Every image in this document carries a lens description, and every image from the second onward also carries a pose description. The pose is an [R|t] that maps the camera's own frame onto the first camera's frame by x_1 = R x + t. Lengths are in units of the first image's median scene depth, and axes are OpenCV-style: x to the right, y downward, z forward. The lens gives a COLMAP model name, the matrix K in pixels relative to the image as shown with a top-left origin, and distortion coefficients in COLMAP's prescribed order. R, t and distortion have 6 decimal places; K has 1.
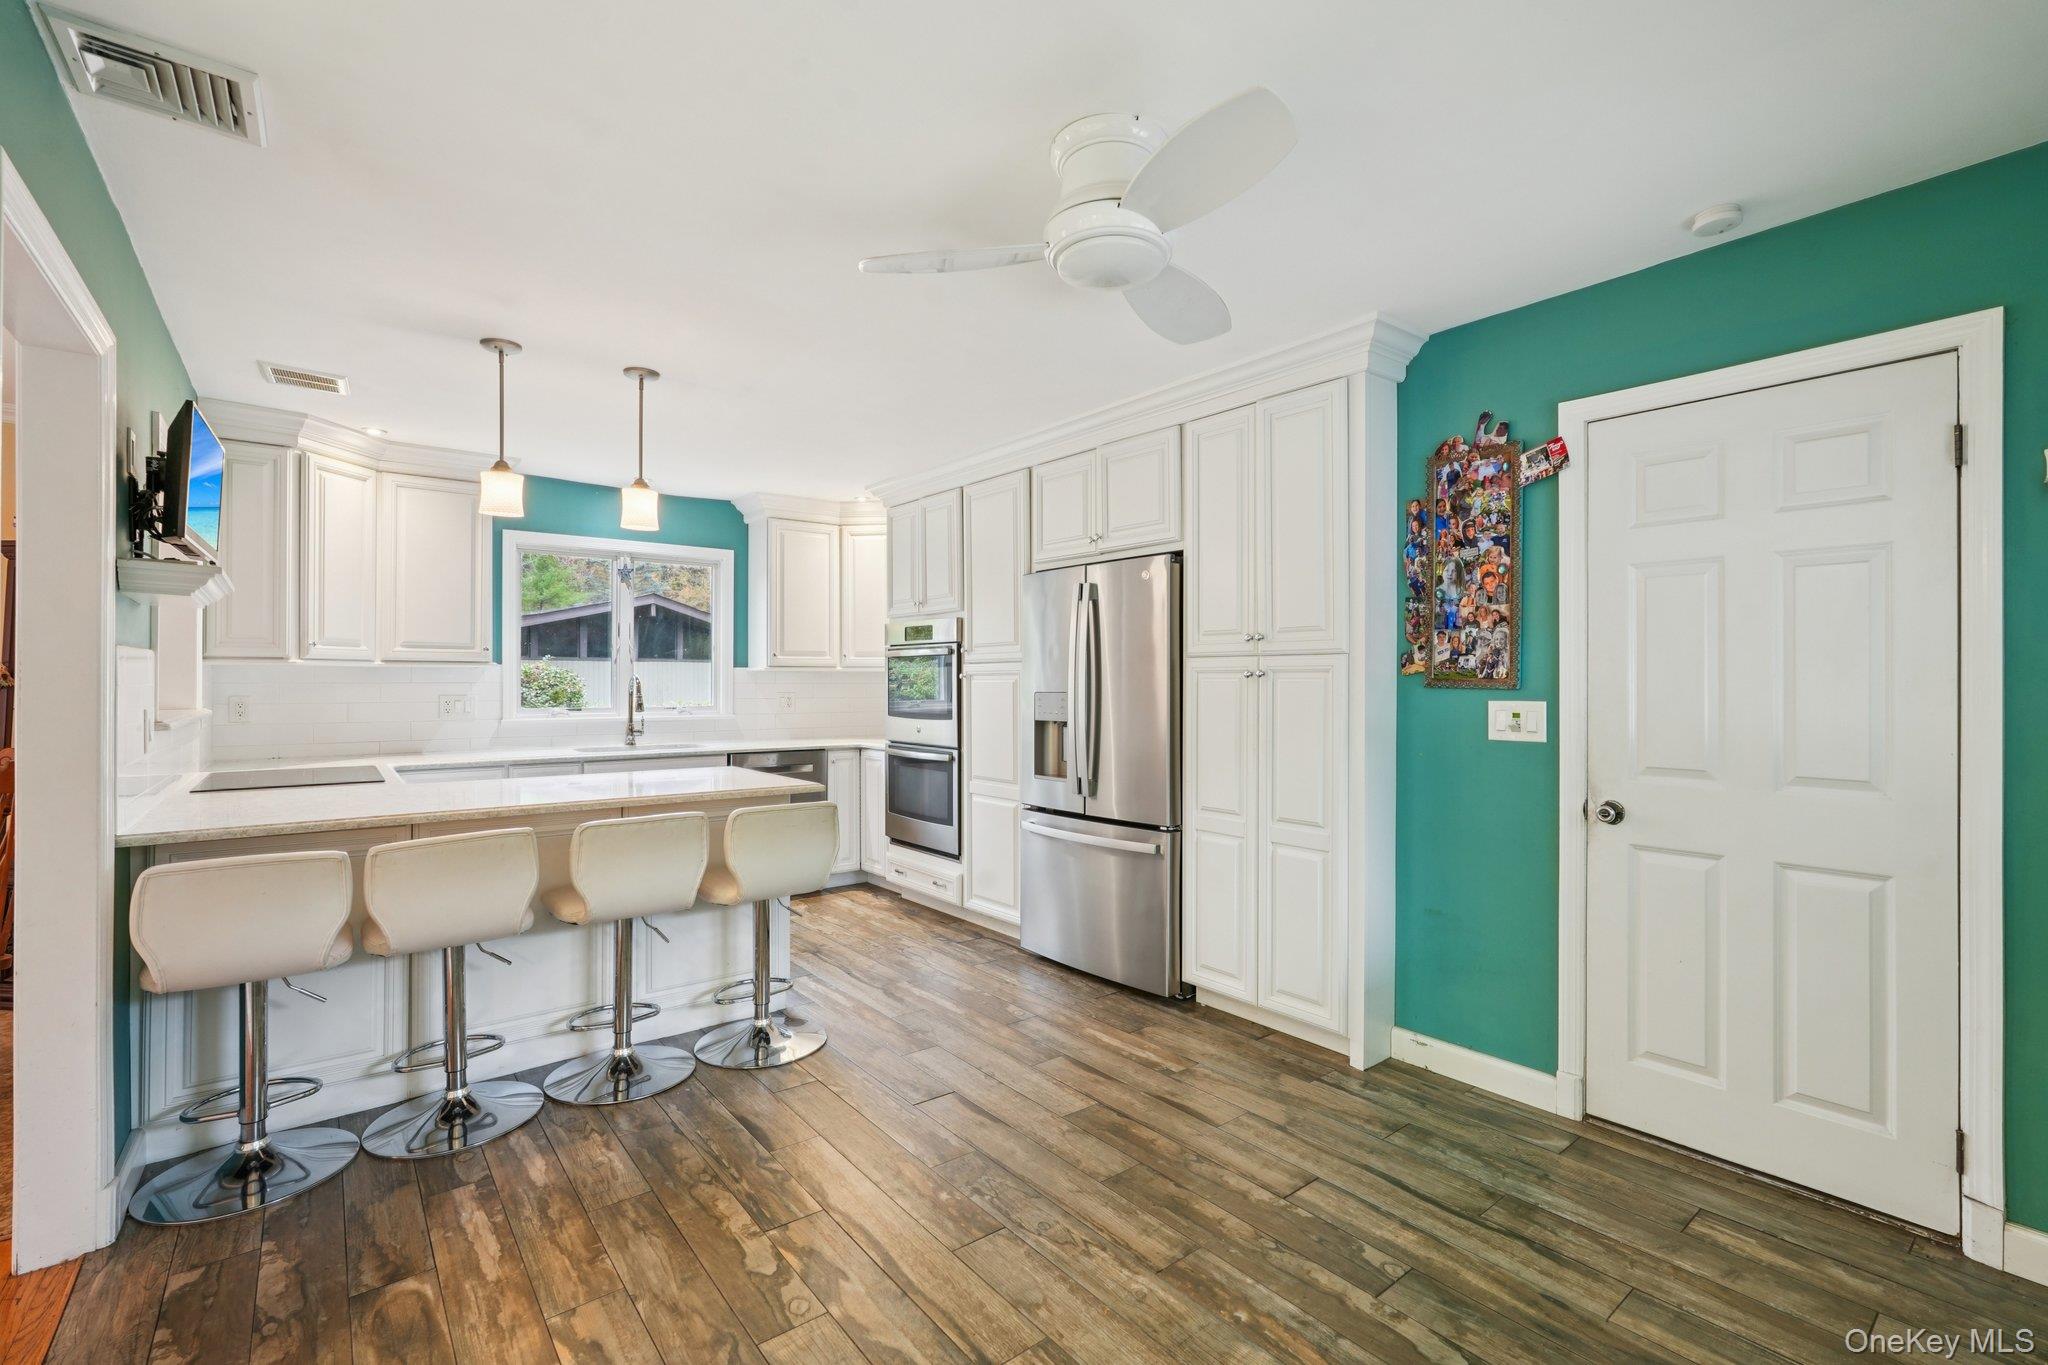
lens RADIAL K [[917.3, 0, 1031.8], [0, 917.3, 673.0], [0, 0, 1]] dist [-0.003112, 0.000095]
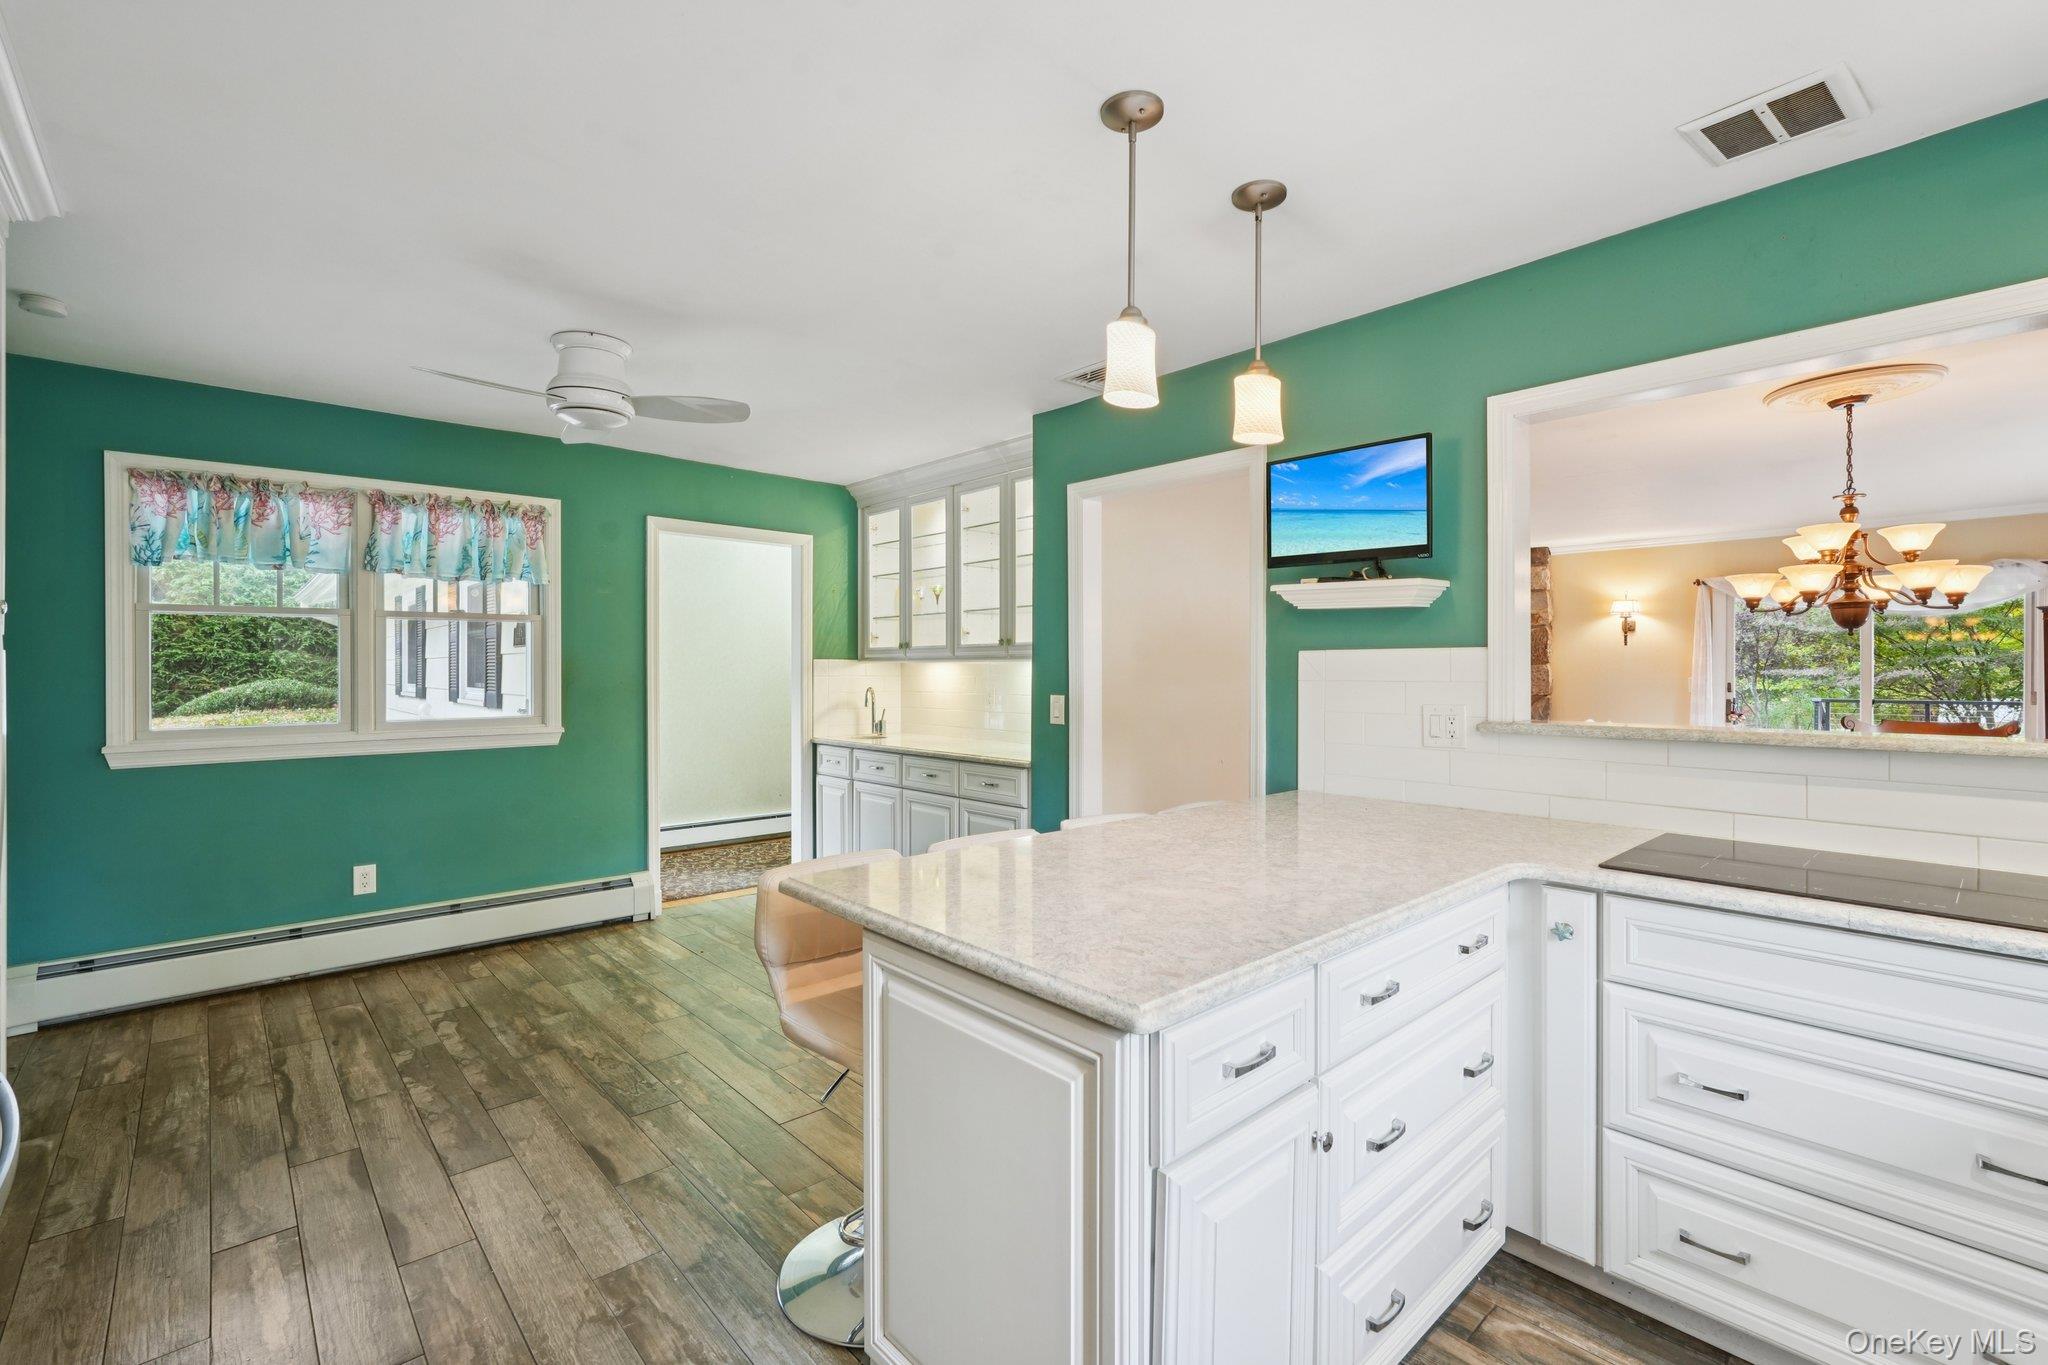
lens RADIAL K [[910.6, 0, 1017.9], [0, 910.6, 664.2], [0, 0, 1]] dist [-0.001277, 0.004877]
pose [[-0.998665, 0.000249, -0.051656, -0.389315], [0.000686, 0.999964, -0.008449, -0.000169], [0.051652, -0.008473, -0.998629, 1.778757]]
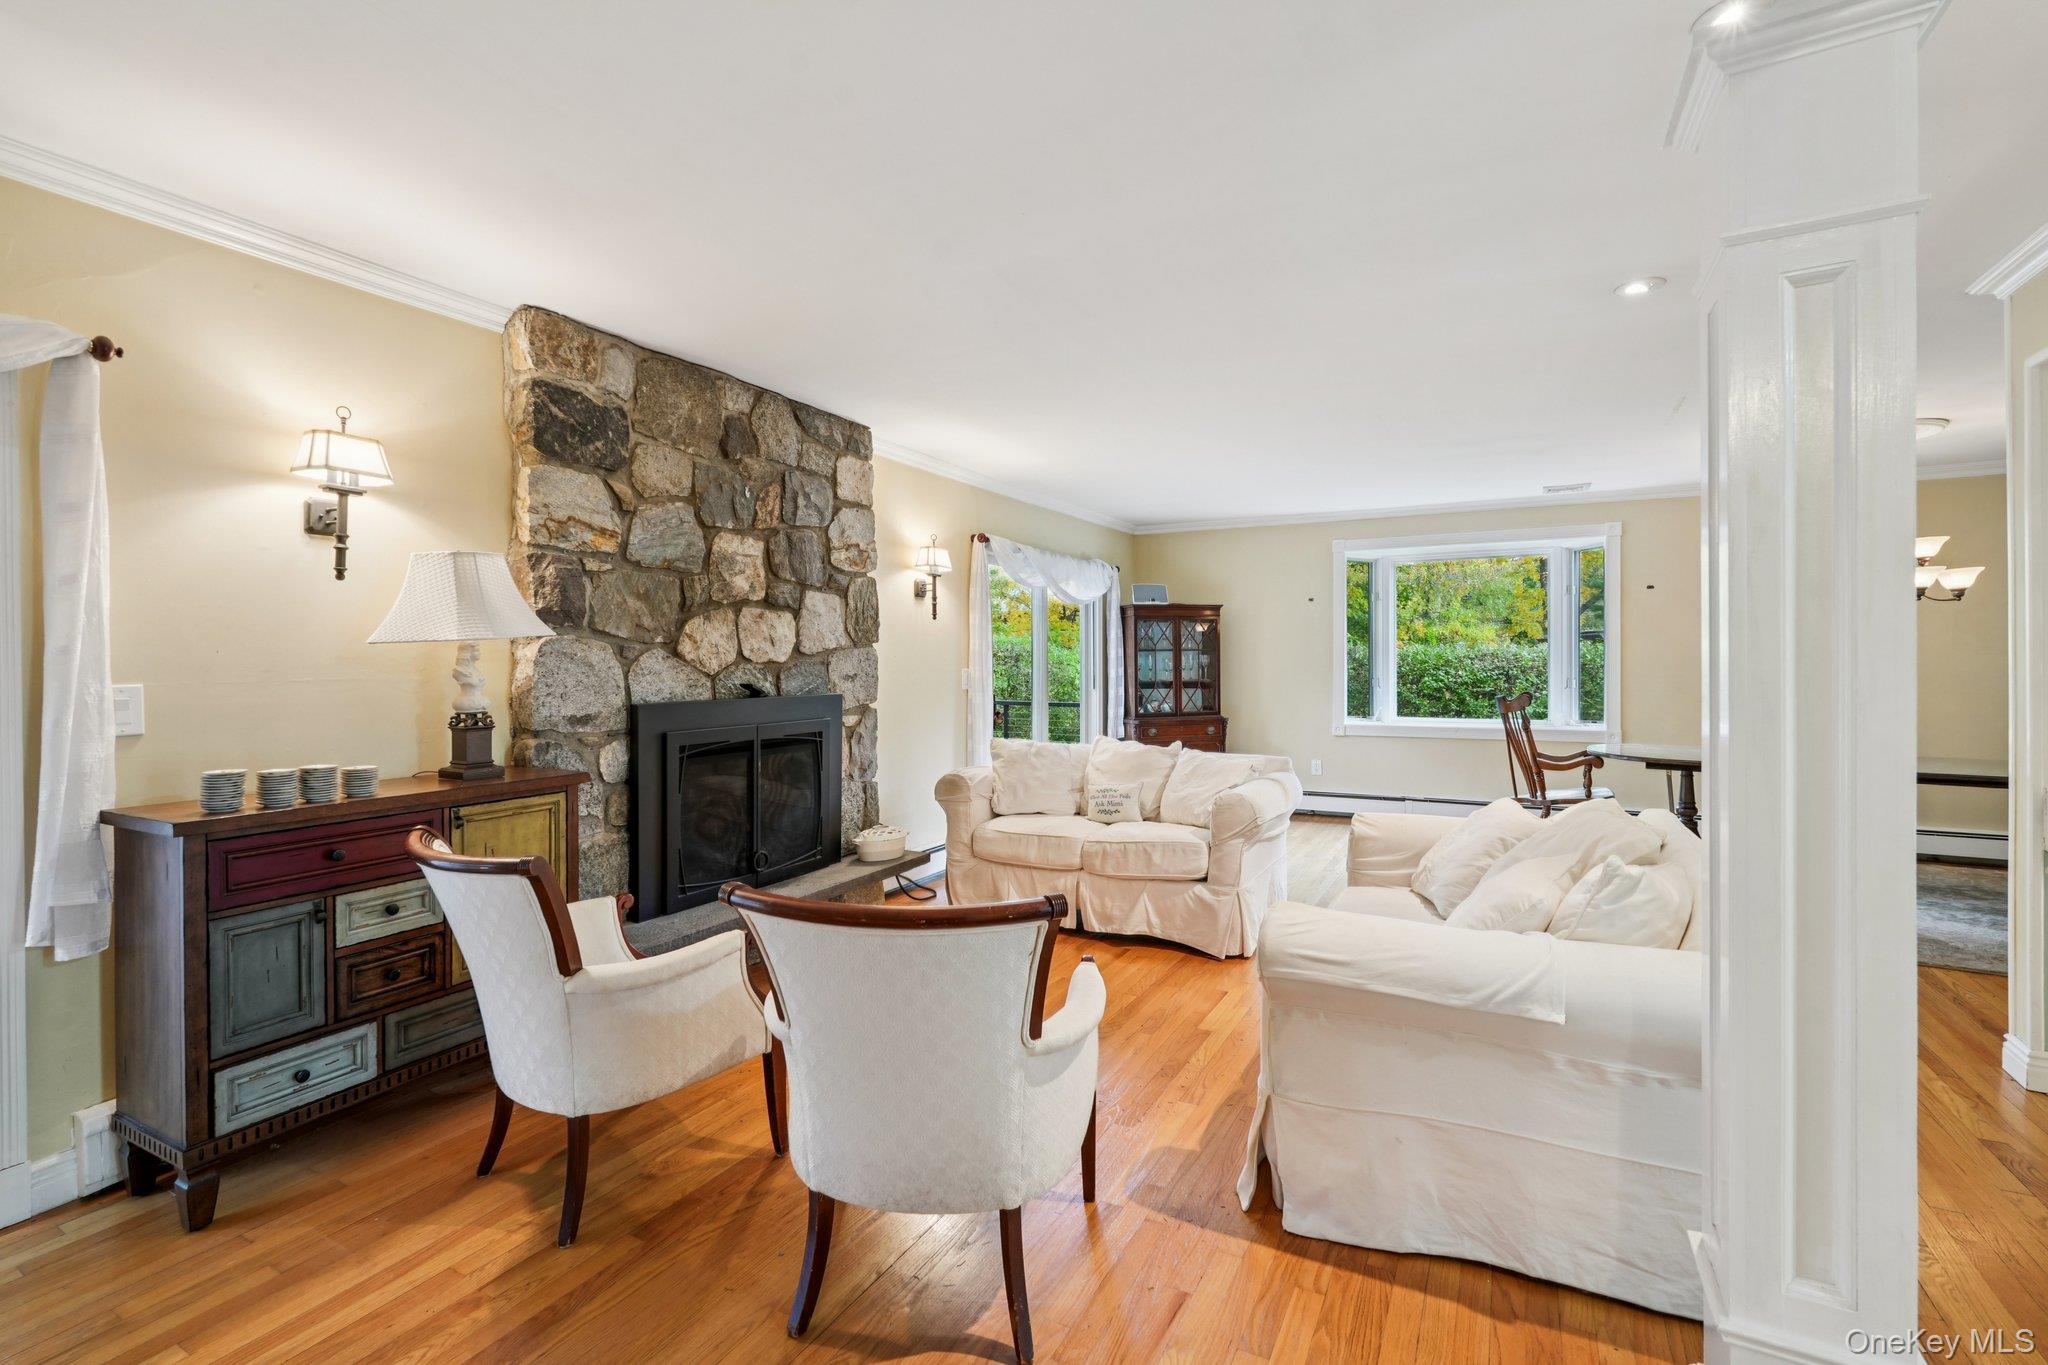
lens RADIAL K [[901.6, 0, 1025.9], [0, 901.6, 667.3], [0, 0, 1]] dist [-0.000356, 0.000171]
pose [[0.373859, -0.001333, -0.927485, -0.669954], [0.008729, 0.999960, 0.002081, 0.012068], [0.927445, -0.008874, 0.373855, -1.296289]]
